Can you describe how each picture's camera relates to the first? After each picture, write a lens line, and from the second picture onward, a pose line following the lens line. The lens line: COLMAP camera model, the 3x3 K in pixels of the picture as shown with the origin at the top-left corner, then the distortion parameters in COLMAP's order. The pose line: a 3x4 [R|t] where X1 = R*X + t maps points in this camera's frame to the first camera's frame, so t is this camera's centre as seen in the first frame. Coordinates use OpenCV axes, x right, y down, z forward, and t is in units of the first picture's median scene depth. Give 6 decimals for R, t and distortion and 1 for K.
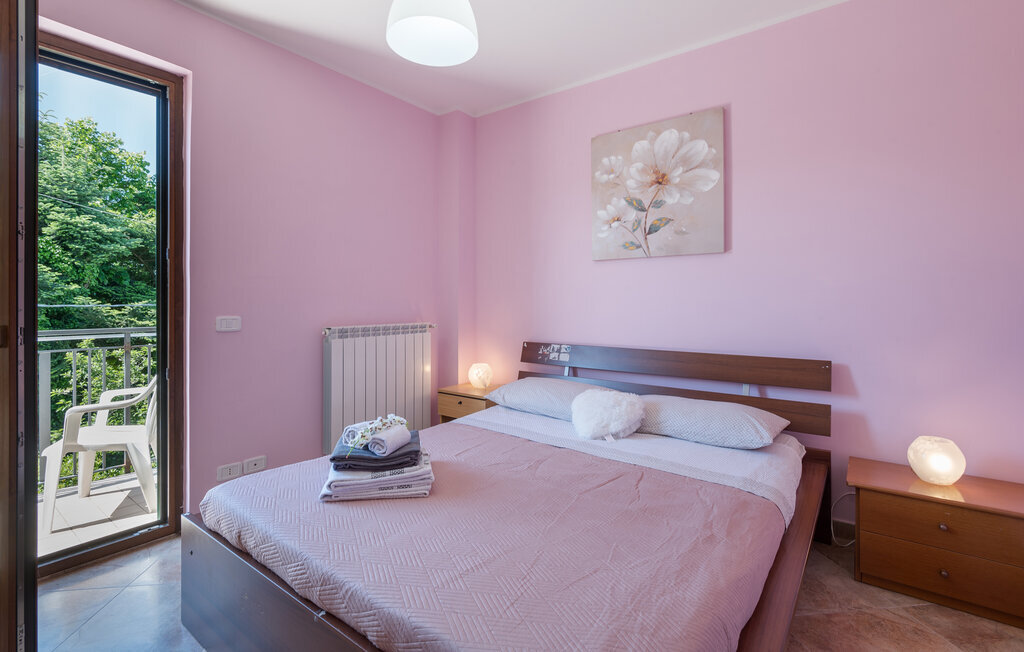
lens RADIAL K [[460.6, 0, 529.9], [0, 460.6, 308.2], [0, 0, 1]] dist [-0.029751, 0.002333]
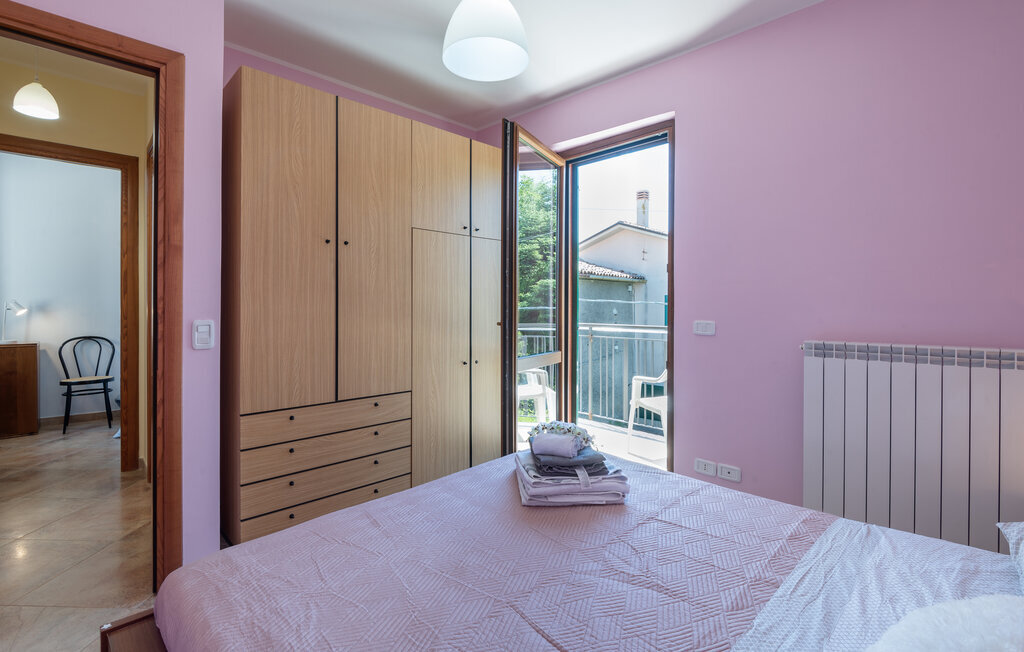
lens RADIAL K [[460.6, 0, 524.9], [0, 460.6, 309.2], [0, 0, 1]] dist [-0.029751, 0.002333]
pose [[-0.155083, 0.010875, -0.987842, 0.467187], [-0.006782, 0.999904, 0.012072, -0.020735], [0.987878, 0.008571, -0.154995, 0.760020]]
